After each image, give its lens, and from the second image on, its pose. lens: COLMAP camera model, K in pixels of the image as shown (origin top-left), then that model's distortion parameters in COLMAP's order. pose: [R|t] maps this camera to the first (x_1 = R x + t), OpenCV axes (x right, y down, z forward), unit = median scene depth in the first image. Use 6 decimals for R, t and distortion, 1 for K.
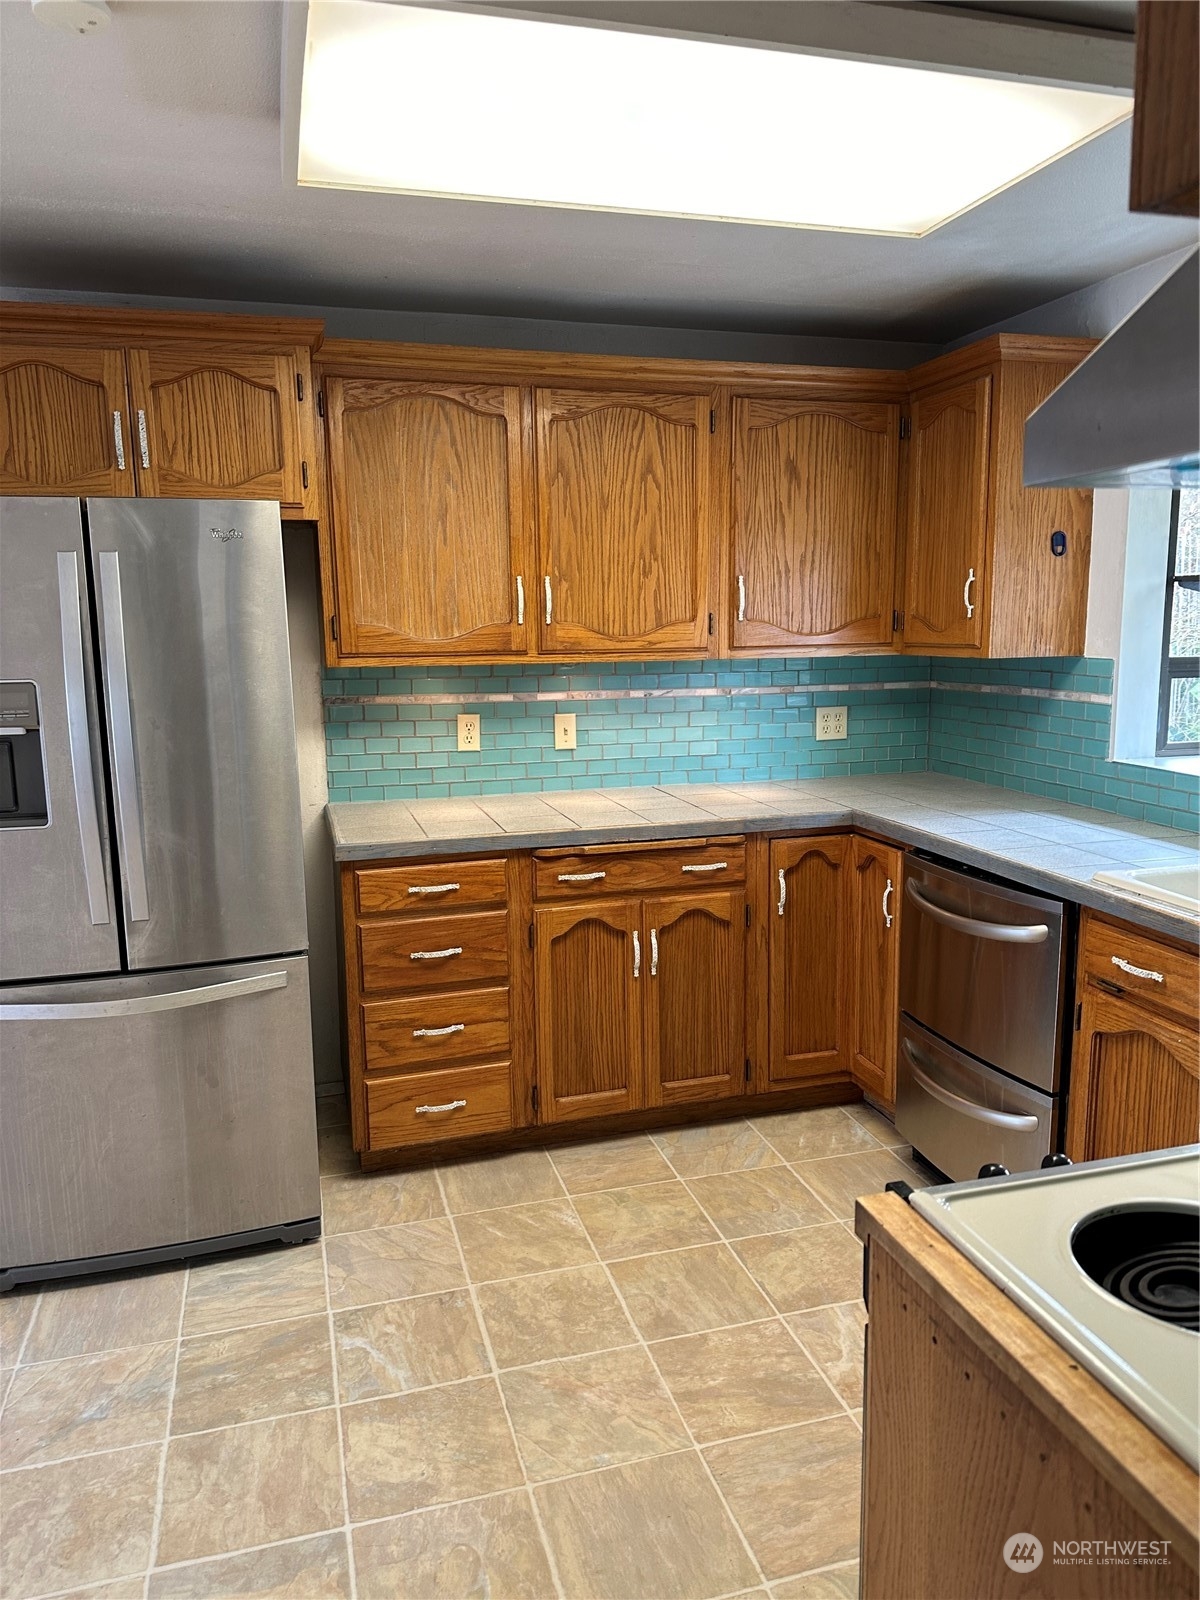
lens RADIAL K [[1107.7, 0, 607.2], [0, 1107.7, 796.6], [0, 0, 1]] dist [0.111234, -0.165176]
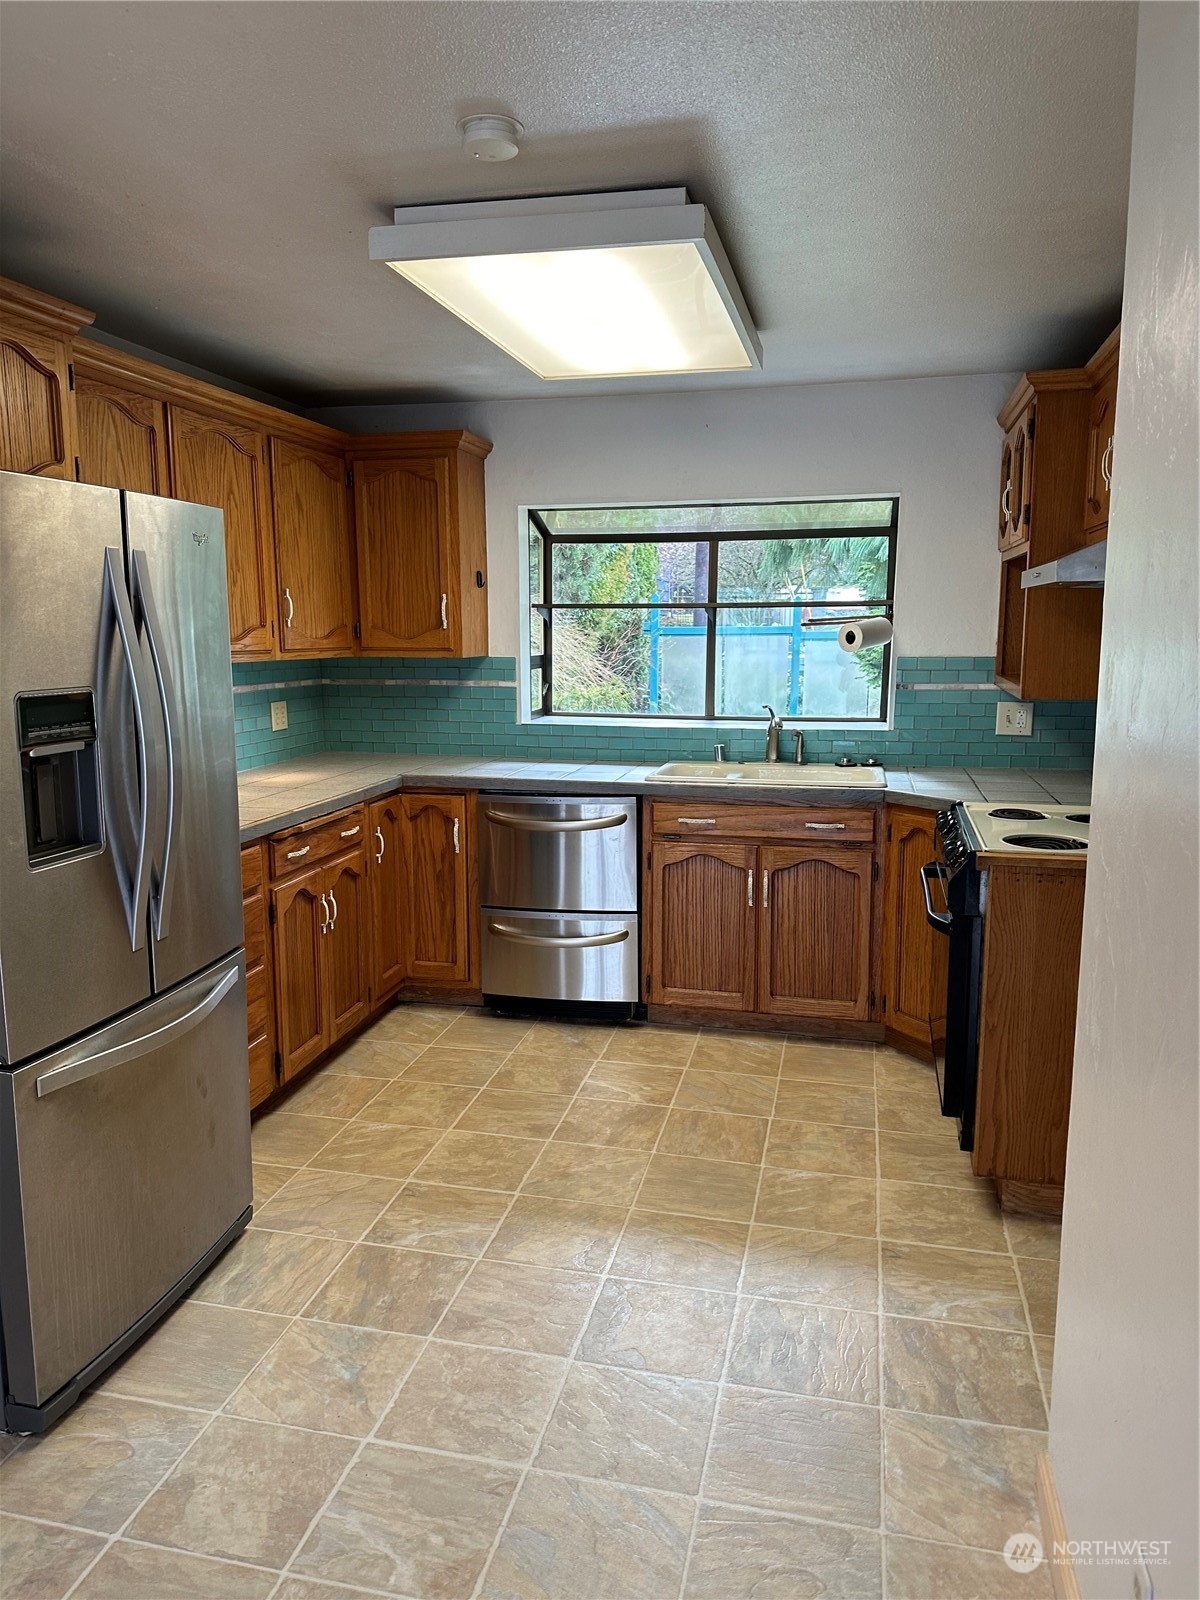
lens RADIAL K [[1093.1, 0, 589.5], [0, 1093.1, 799.1], [0, 0, 1]] dist [0.141210, -0.299298]
pose [[0.501639, -0.123231, 0.856255, -0.805699], [0.130086, 0.989292, 0.066167, -0.016657], [-0.855240, 0.078195, 0.512299, 0.160856]]
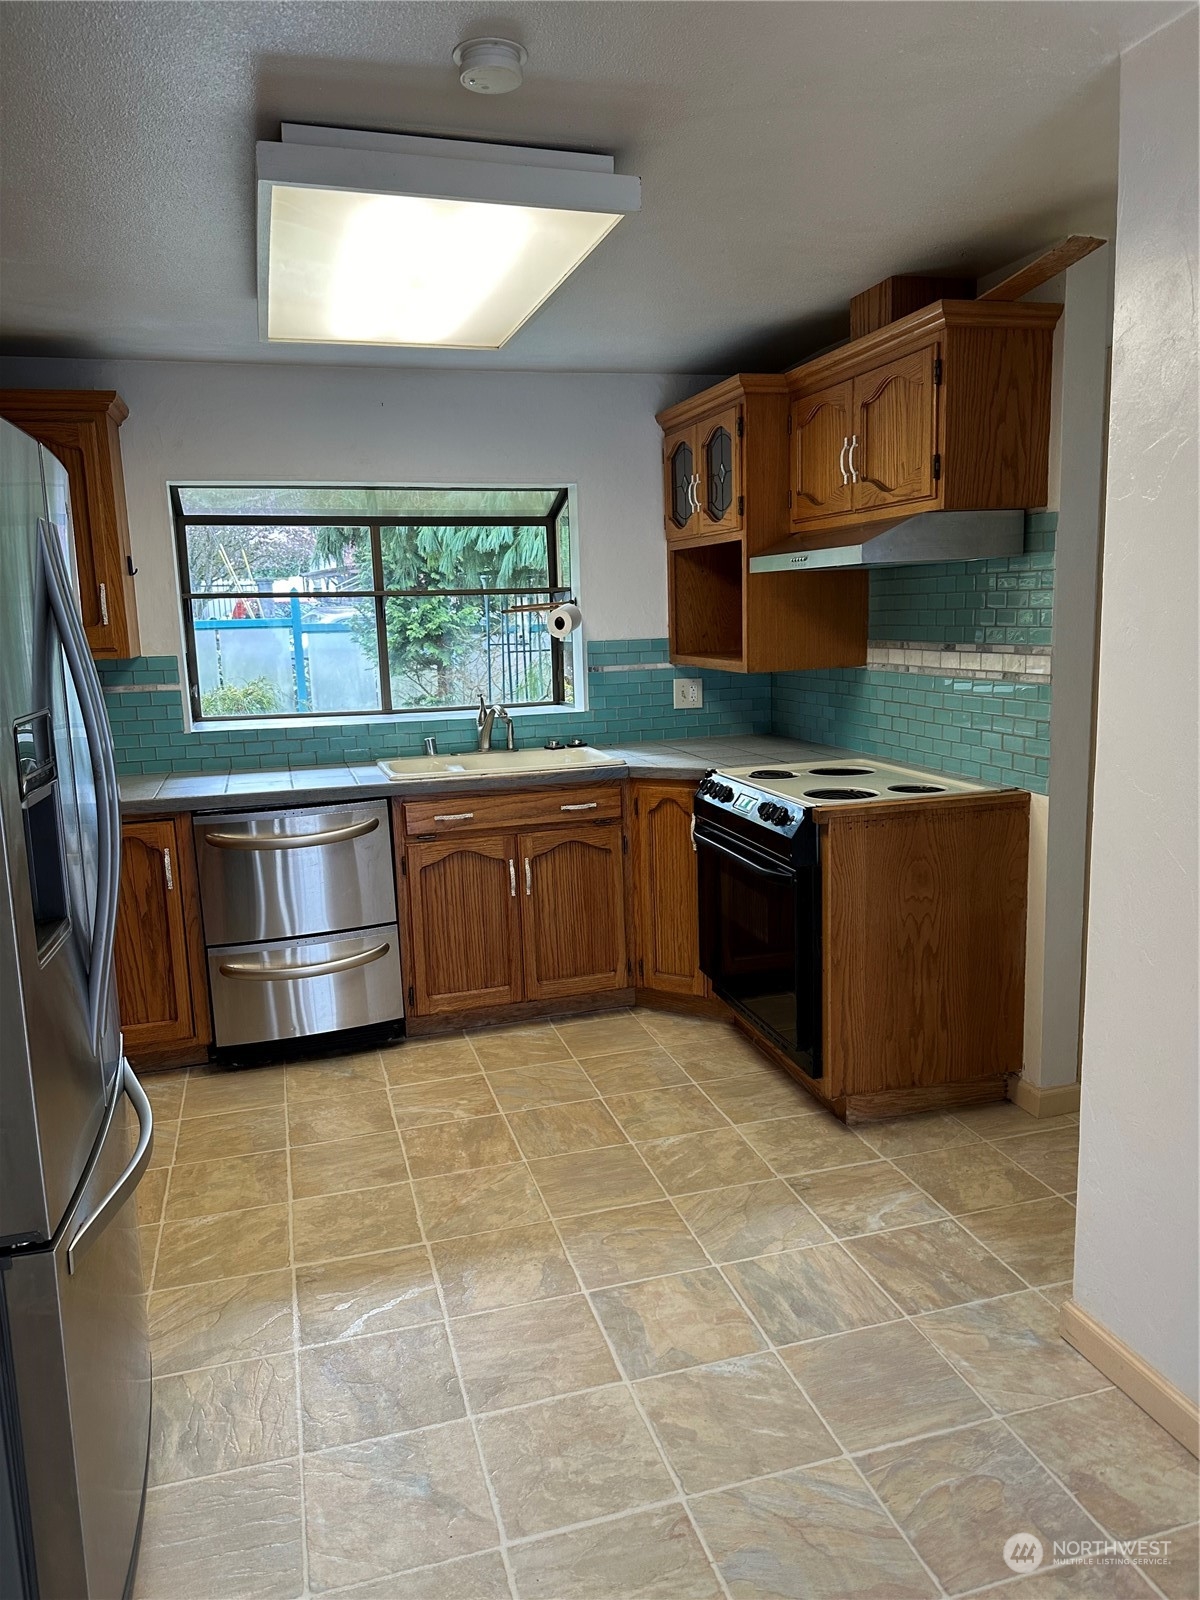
lens RADIAL K [[1093.1, 0, 589.5], [0, 1093.1, 799.1], [0, 0, 1]] dist [0.141210, -0.299298]
pose [[0.005670, -0.156792, 0.987615, -0.859507], [0.184995, 0.970748, 0.153052, -0.069026], [-0.982723, 0.181836, 0.034510, 0.508364]]
